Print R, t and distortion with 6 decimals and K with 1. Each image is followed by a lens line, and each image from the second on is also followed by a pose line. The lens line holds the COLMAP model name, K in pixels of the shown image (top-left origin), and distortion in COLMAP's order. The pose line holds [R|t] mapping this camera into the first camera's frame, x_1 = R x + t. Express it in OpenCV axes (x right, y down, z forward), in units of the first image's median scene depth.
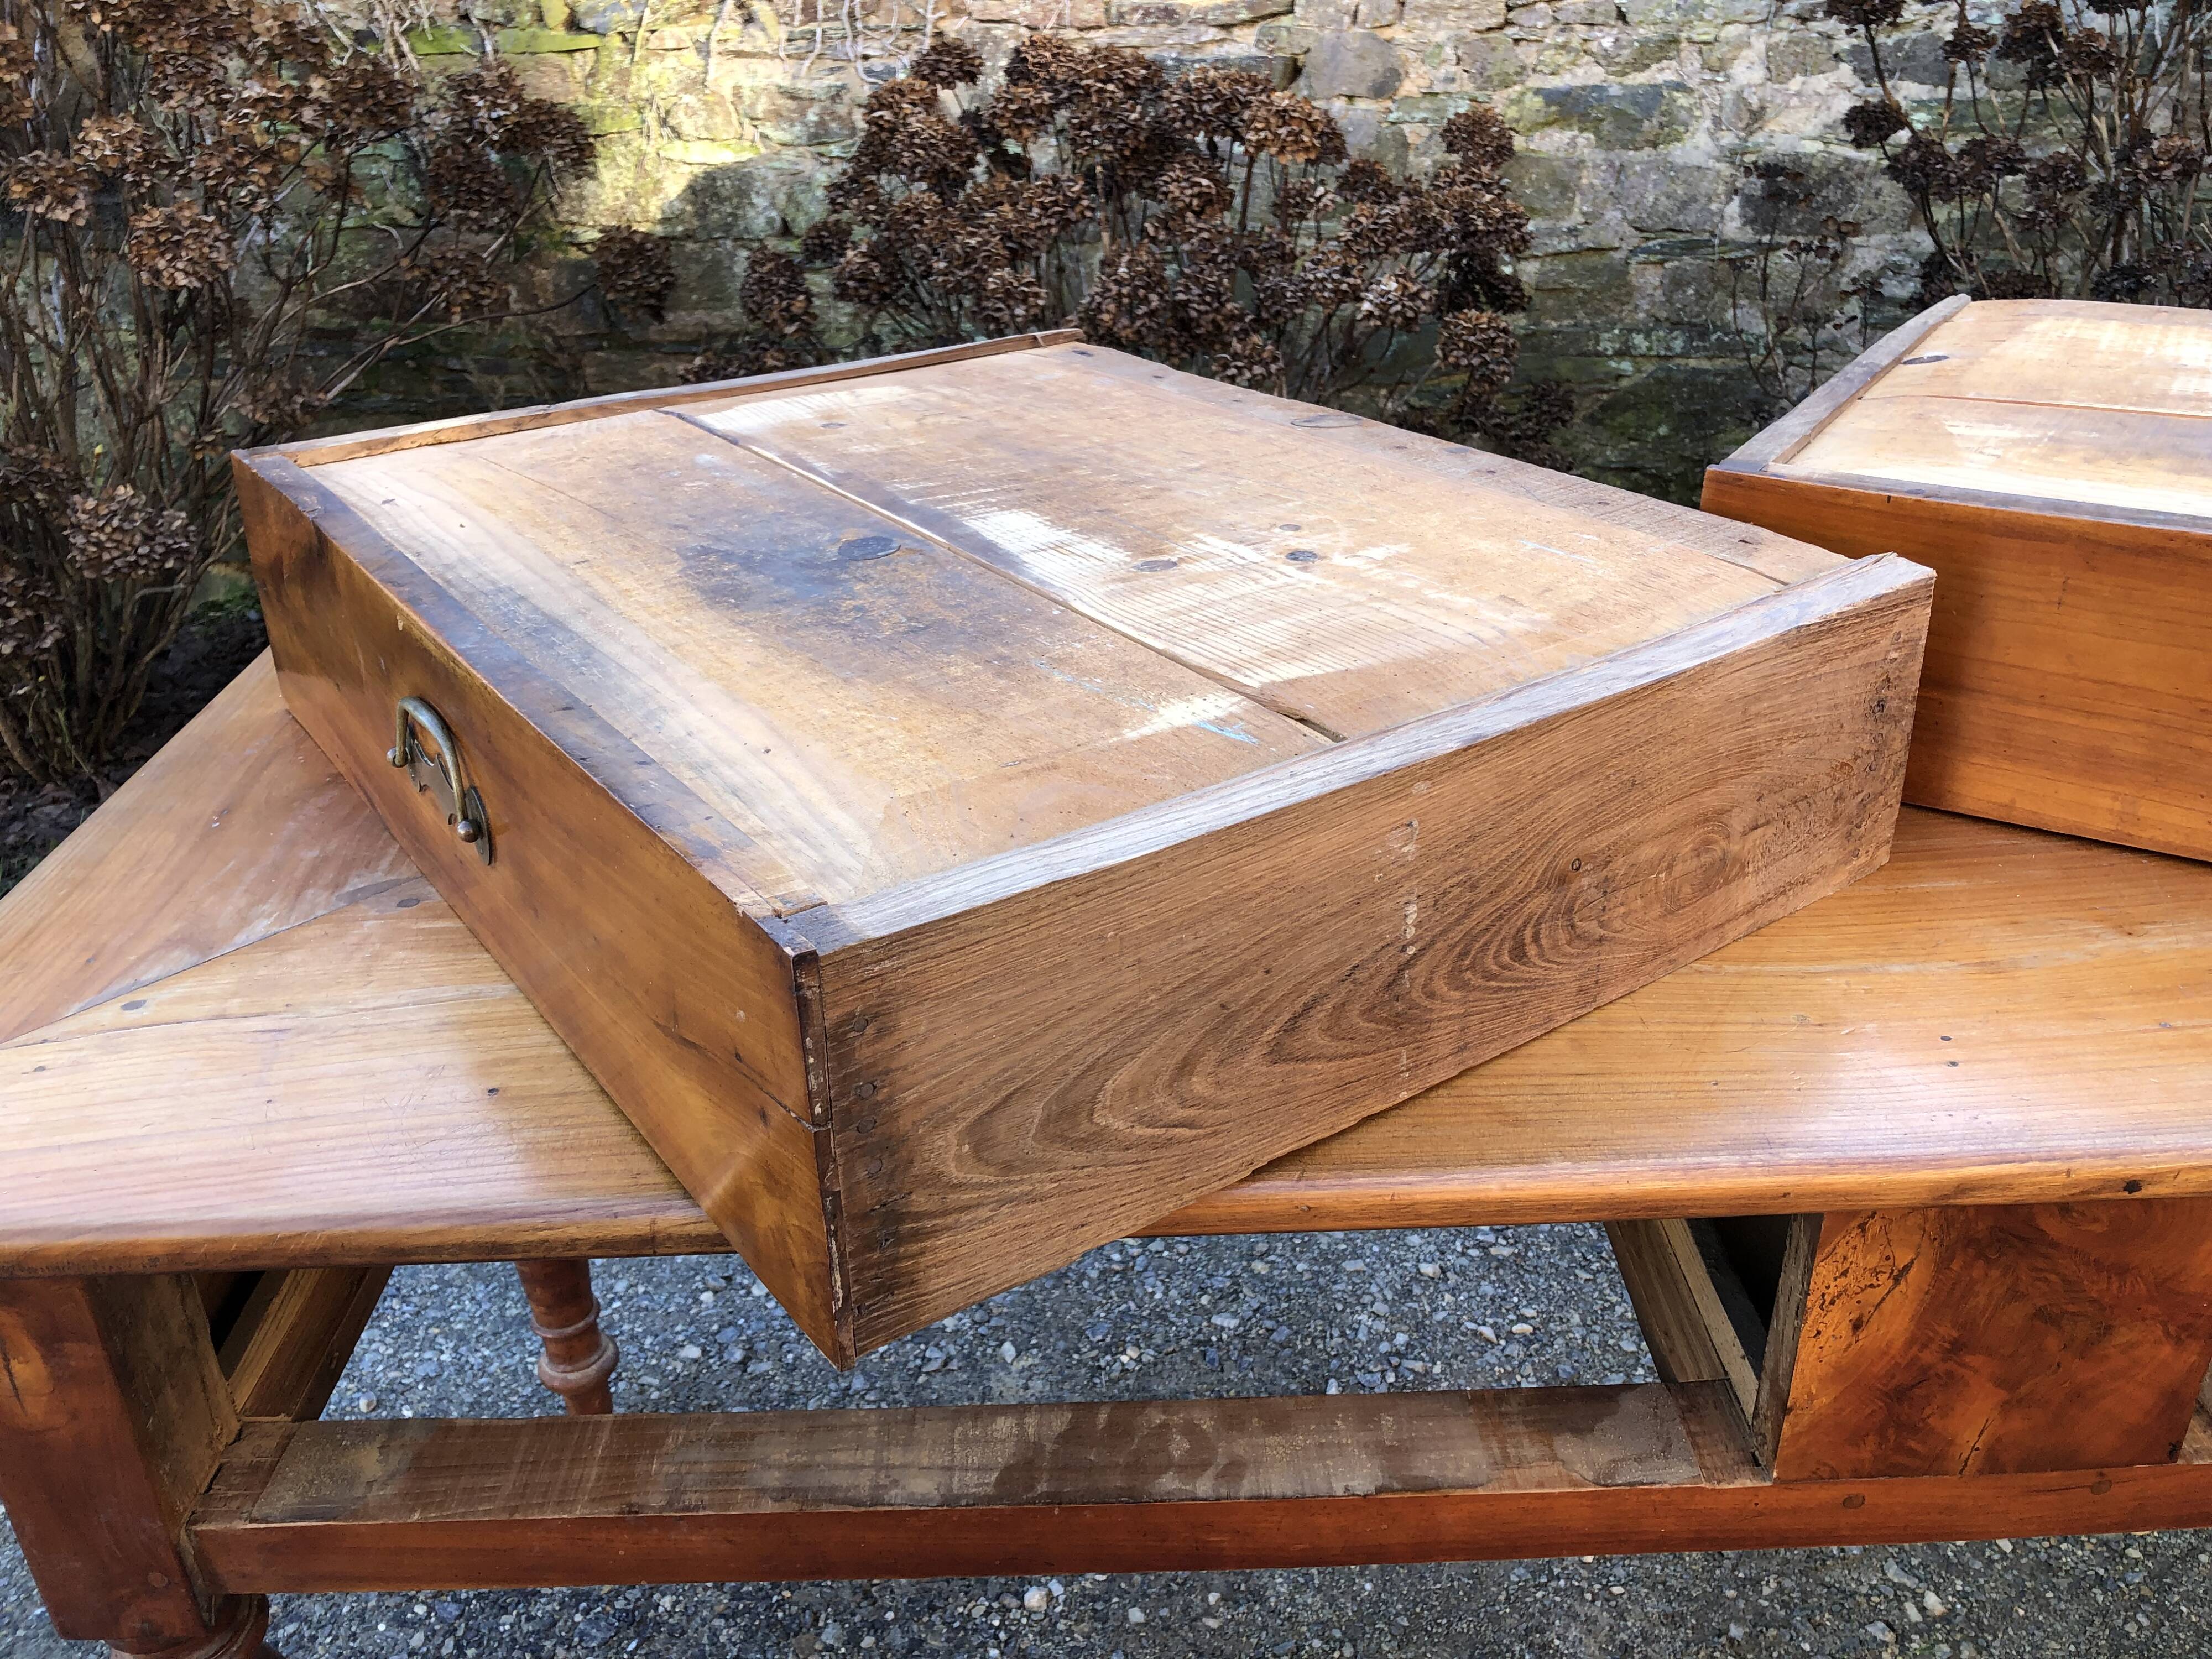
lens RADIAL K [[1805.4, 0, 1101.7], [0, 1805.4, 811.4], [0, 0, 1]] dist [0.016453, -0.002948]
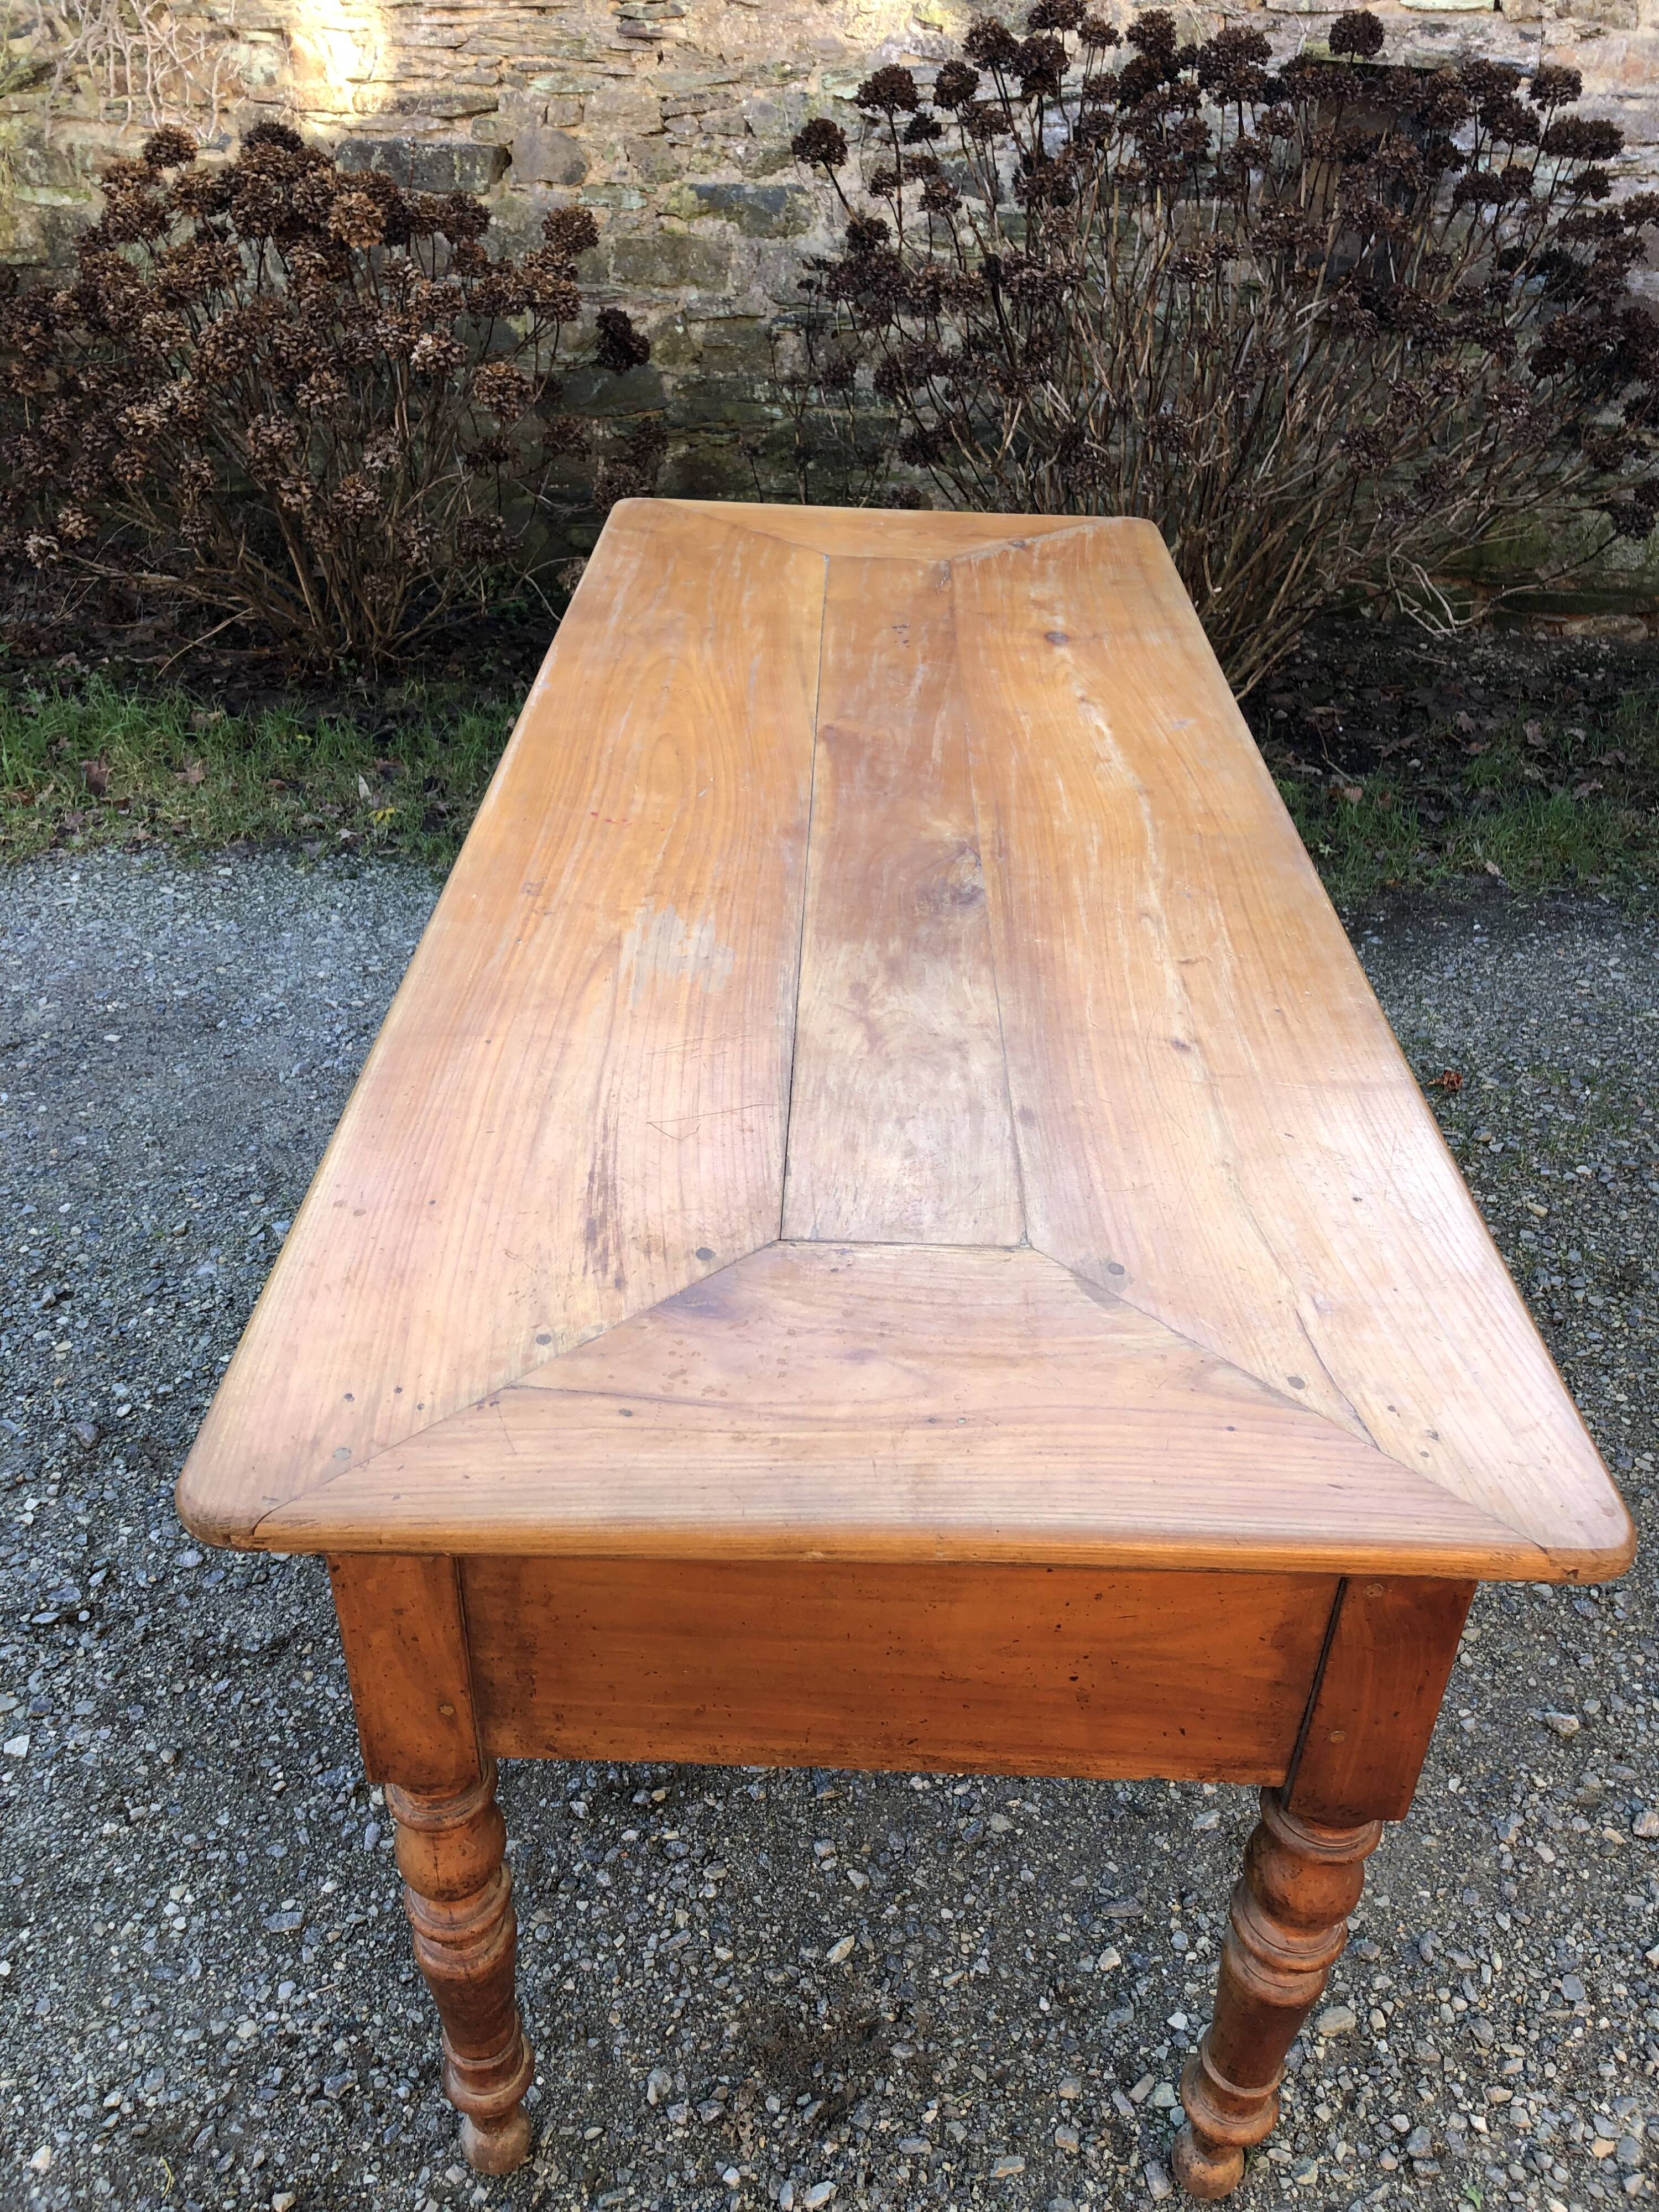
lens RADIAL K [[1805.4, 0, 844.0], [0, 1805.4, 1089.1], [0, 0, 1]] dist [0.016453, -0.002948]
pose [[0.998745, 0.046556, 0.018461, 0.357130], [-0.048508, 0.990932, 0.125305, 0.072848], [-0.012460, -0.126043, 0.991946, -0.364507]]
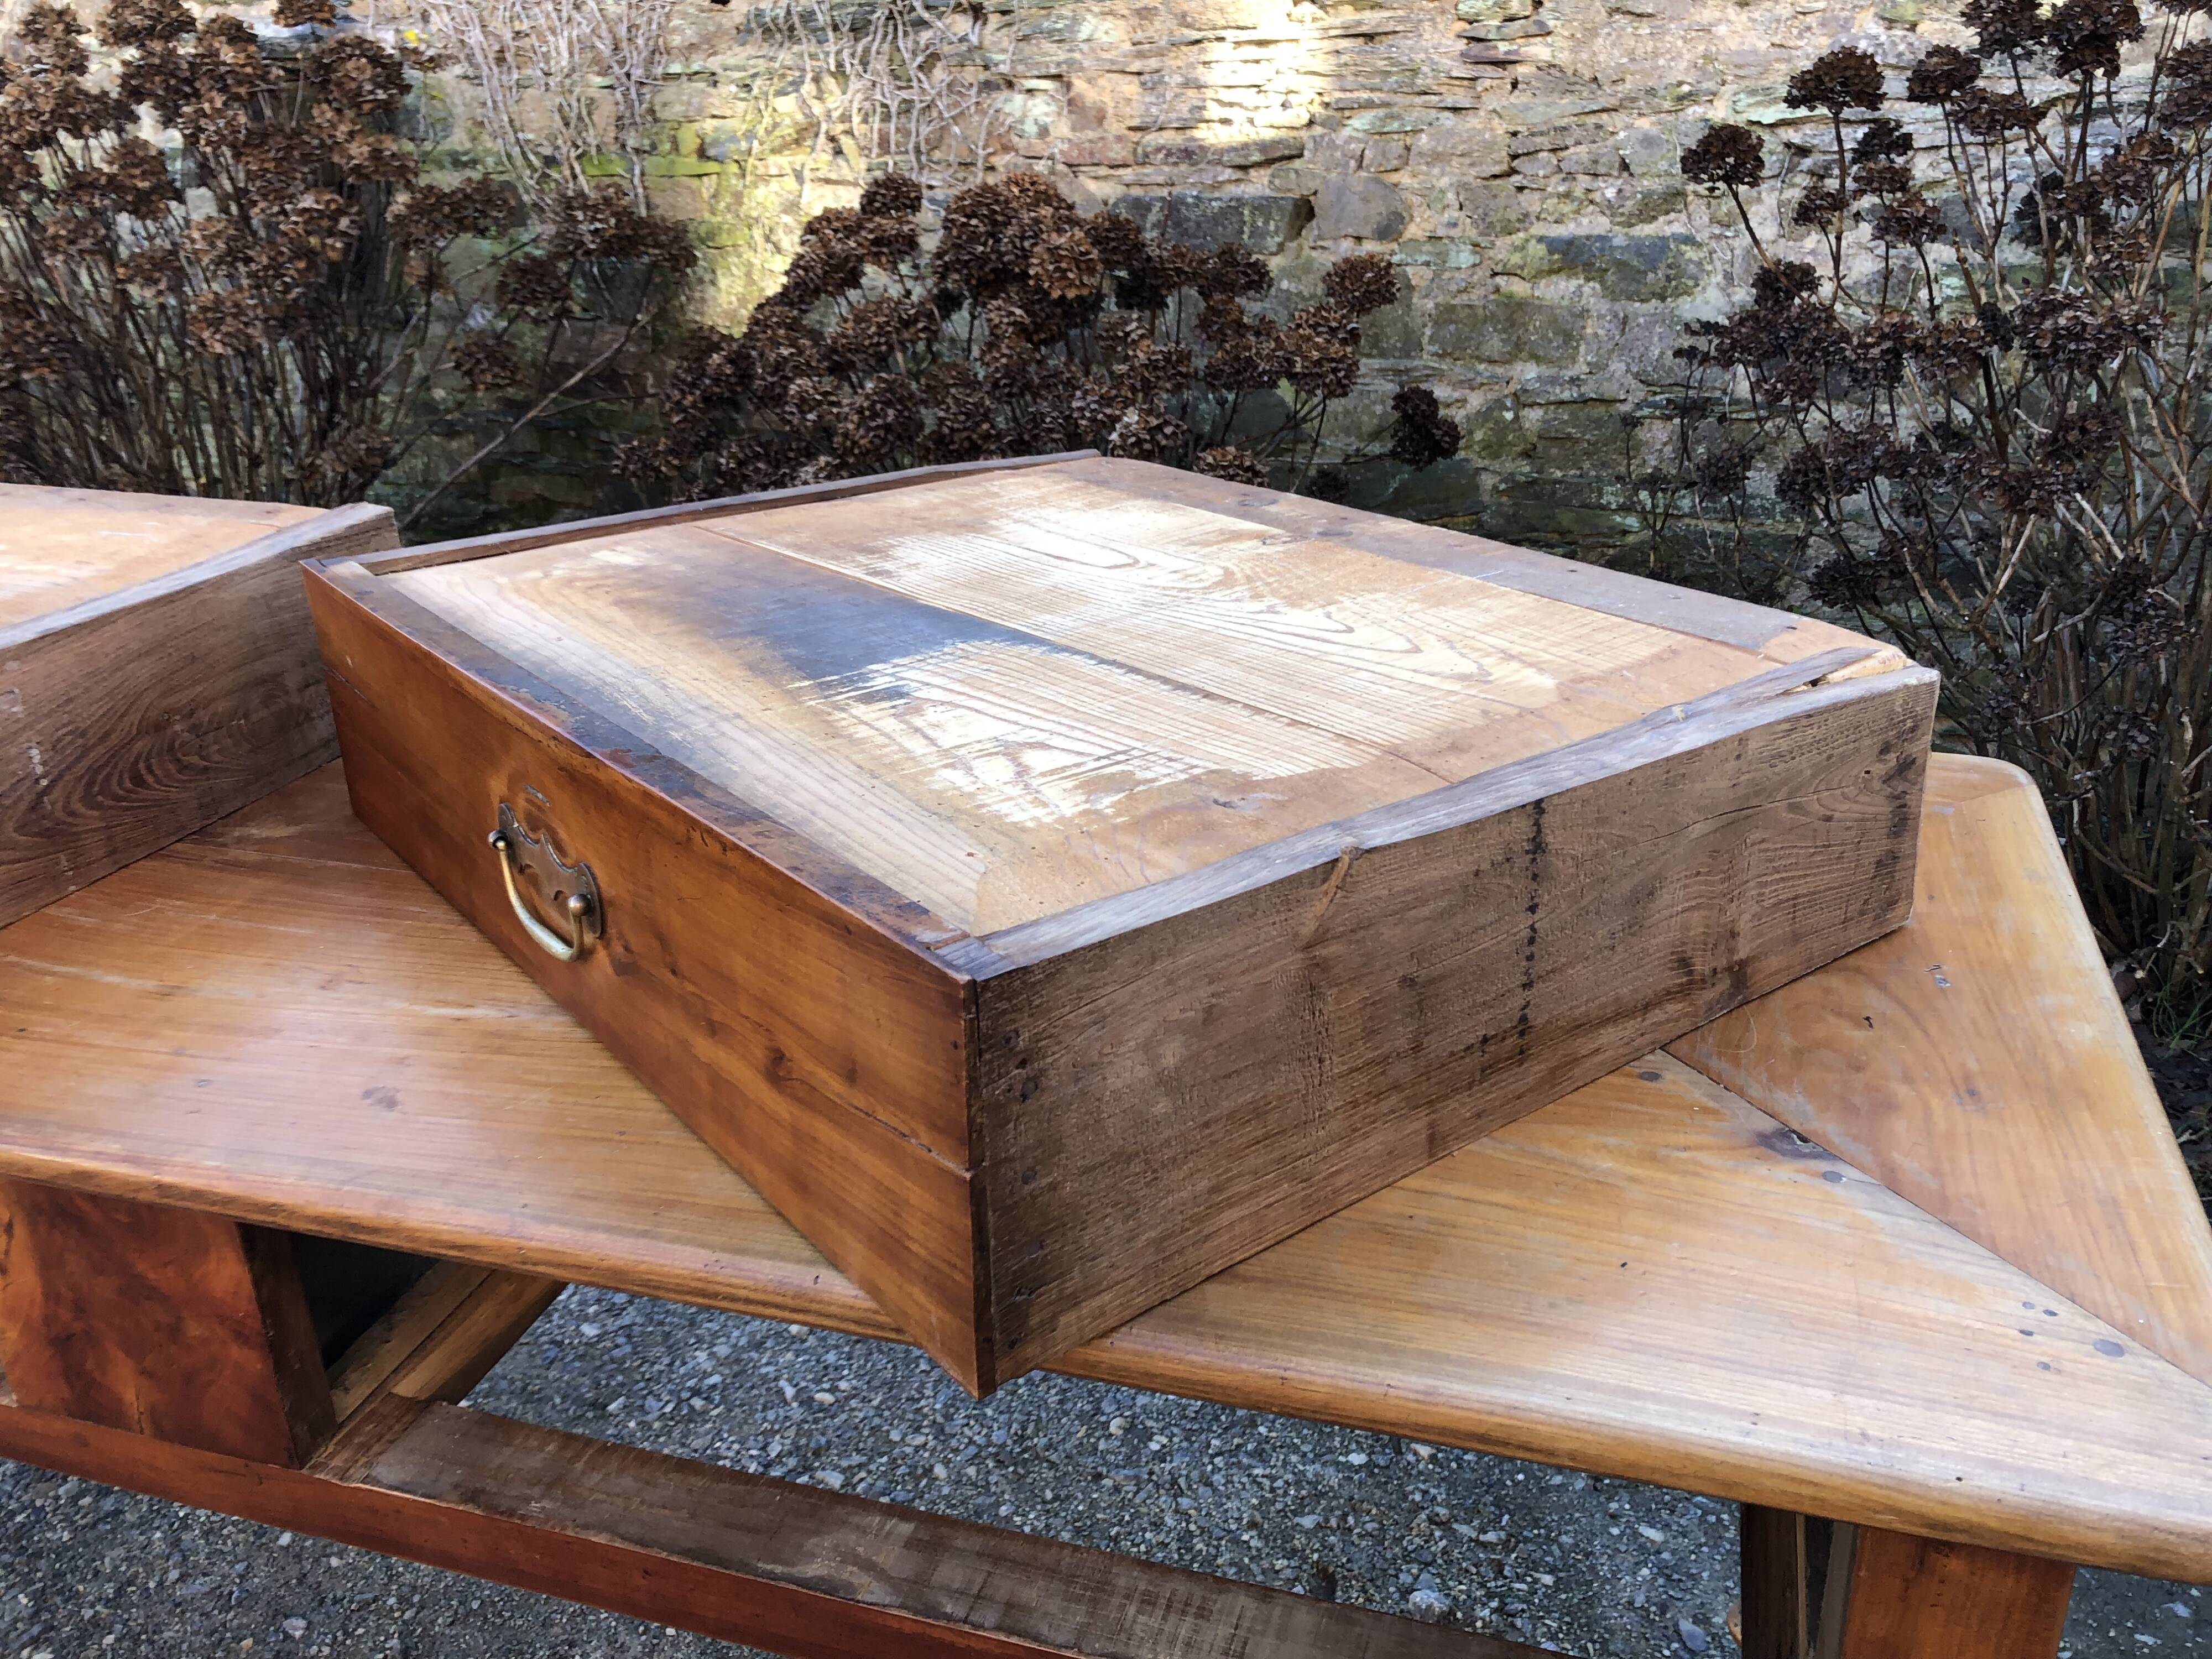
lens RADIAL K [[1805.4, 0, 1098.2], [0, 1805.4, 803.4], [0, 0, 1]] dist [0.016453, -0.002948]
pose [[0.942359, 0.131604, -0.307637, 0.359090], [-0.150277, 0.987925, -0.037708, -0.020415], [0.298960, 0.081765, 0.950756, 0.015291]]
